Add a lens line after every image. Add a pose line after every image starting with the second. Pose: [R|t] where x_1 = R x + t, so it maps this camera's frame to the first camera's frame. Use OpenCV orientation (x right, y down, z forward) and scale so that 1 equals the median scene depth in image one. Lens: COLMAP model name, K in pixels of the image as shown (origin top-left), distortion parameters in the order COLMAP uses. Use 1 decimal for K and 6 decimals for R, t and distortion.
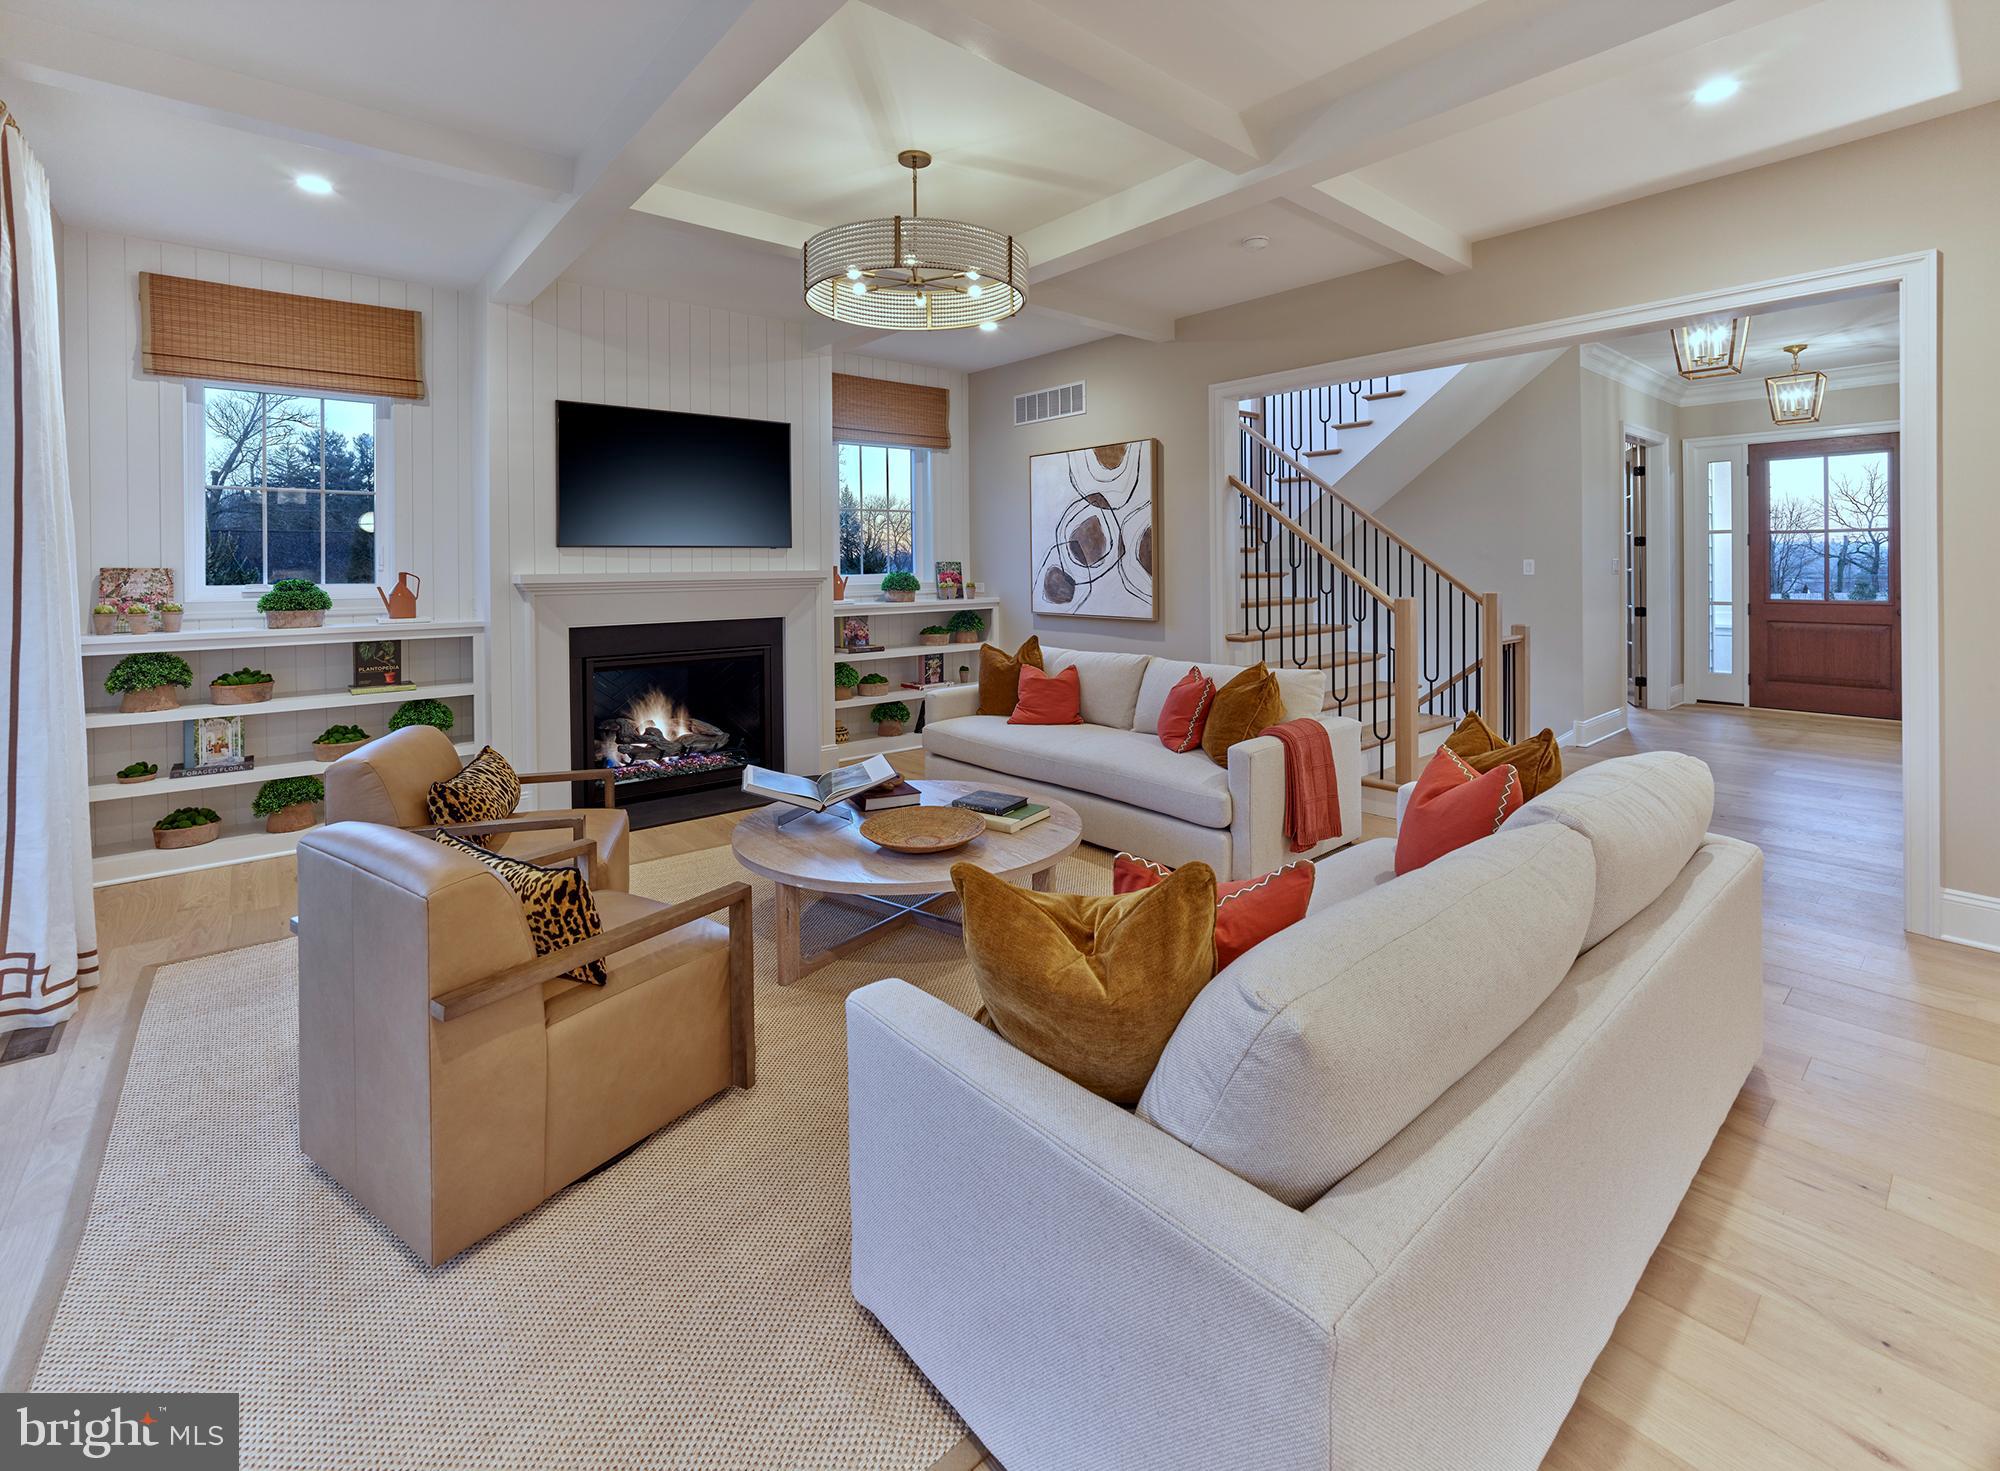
lens RADIAL K [[913.4, 0, 1004.8], [0, 913.4, 559.2], [0, 0, 1]] dist [-0.002039, -0.000220]
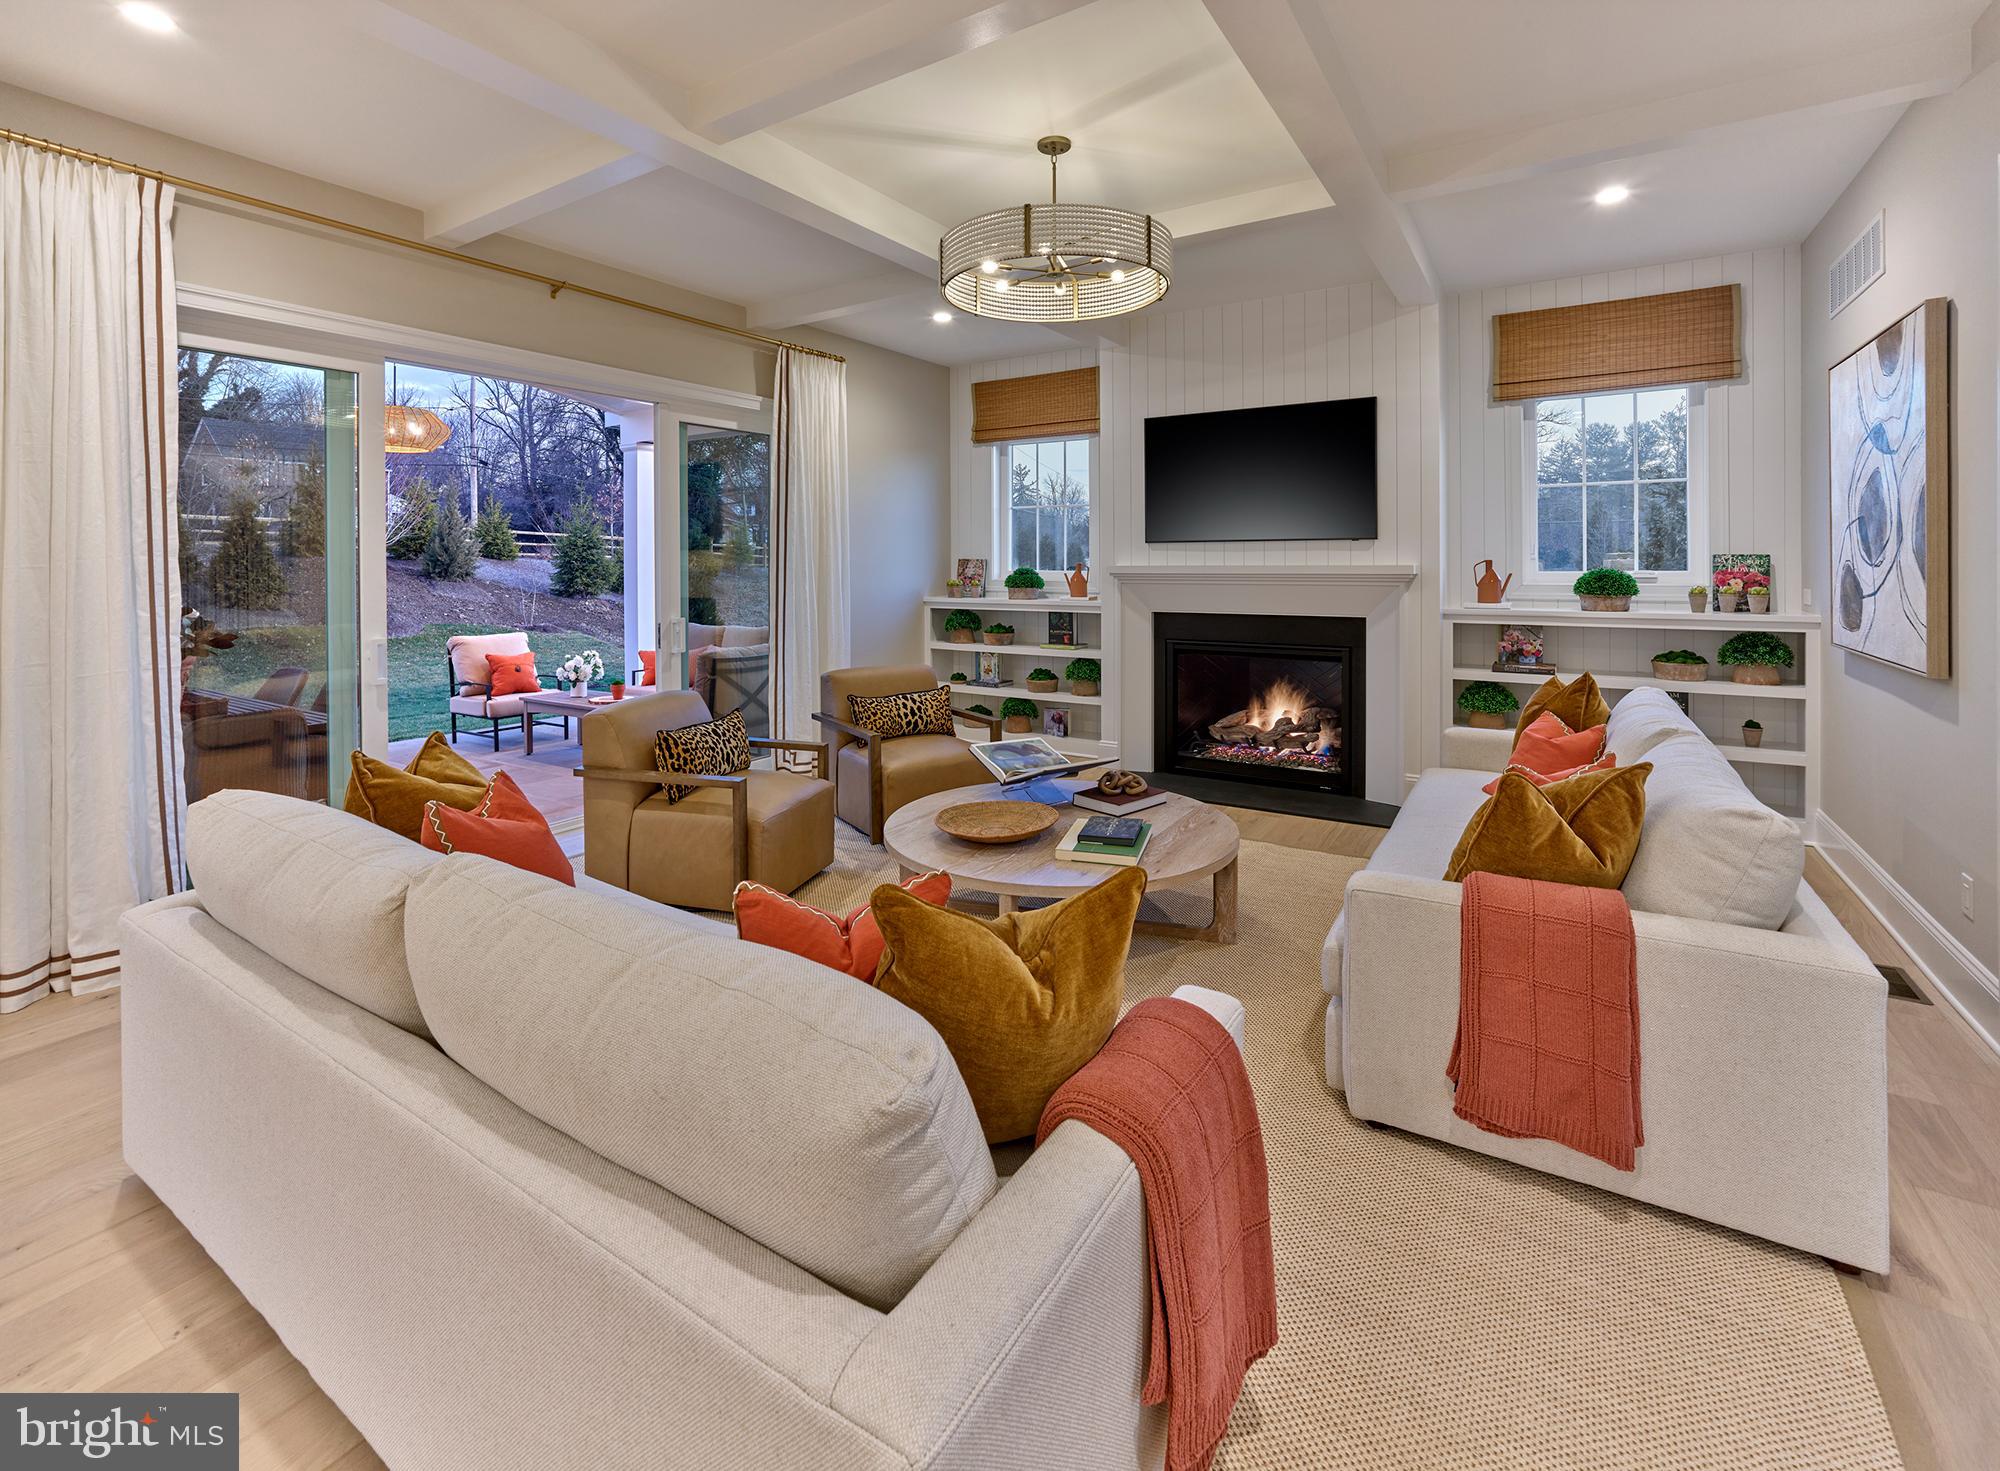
lens RADIAL K [[883.5, 0, 1009.1], [0, 883.5, 562.9], [0, 0, 1]] dist [-0.002938, -0.000054]
pose [[0.314535, 0.010103, -0.949192, 0.535540], [0.005633, 0.999906, 0.012509, -0.002796], [0.949229, -0.009281, 0.314449, 0.468595]]
